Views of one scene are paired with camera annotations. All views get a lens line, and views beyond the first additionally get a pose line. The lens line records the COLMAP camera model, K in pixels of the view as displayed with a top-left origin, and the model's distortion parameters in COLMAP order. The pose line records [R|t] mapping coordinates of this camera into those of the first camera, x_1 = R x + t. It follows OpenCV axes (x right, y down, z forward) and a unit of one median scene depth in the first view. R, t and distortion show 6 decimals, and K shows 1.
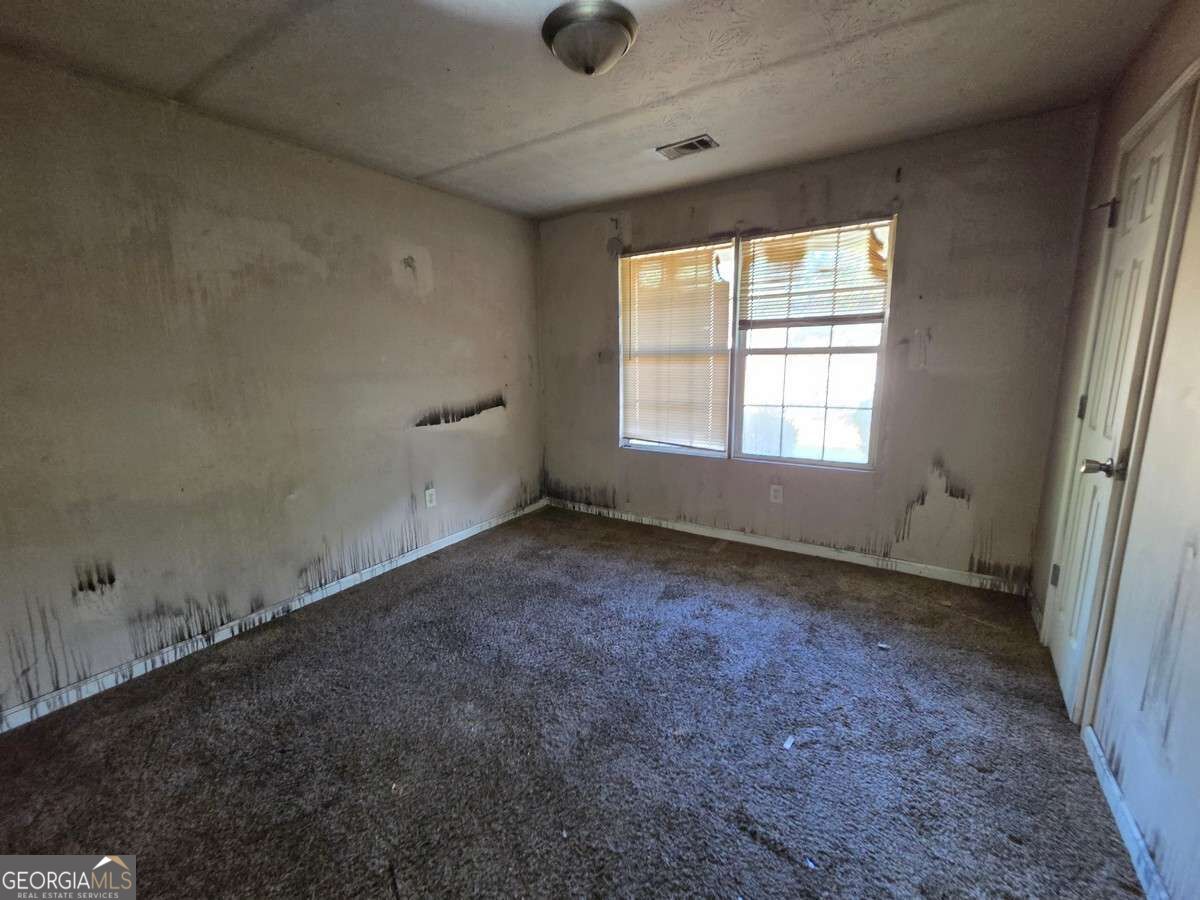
lens RADIAL K [[495.3, 0, 596.6], [0, 495.3, 452.5], [0, 0, 1]] dist [0.000470, 0.000232]
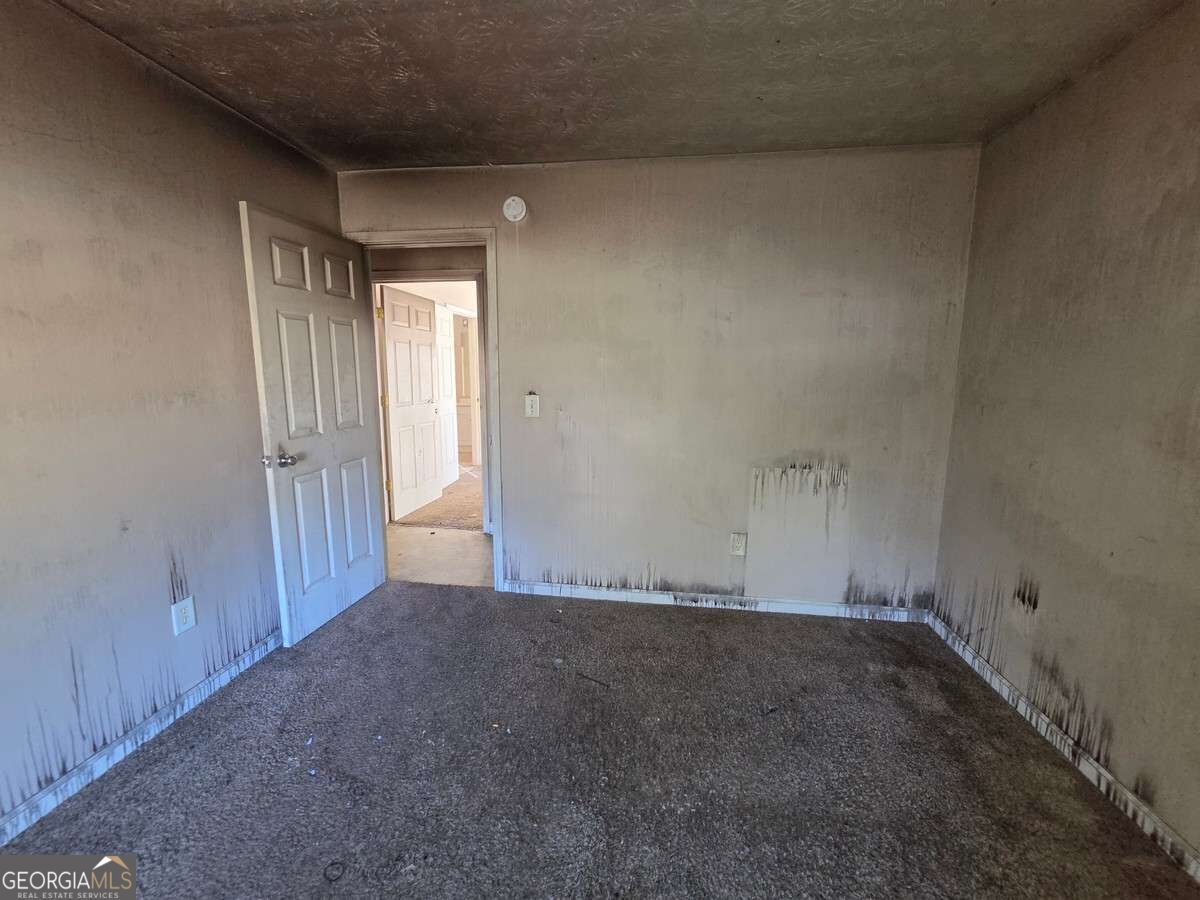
lens RADIAL K [[495.3, 0, 598.3], [0, 495.3, 446.5], [0, 0, 1]] dist [0.000470, 0.000232]
pose [[-0.908671, 0.066129, -0.412243, 0.126283], [-0.079908, 0.941579, 0.327176, -0.237583], [0.409795, 0.330237, -0.850301, 1.205381]]
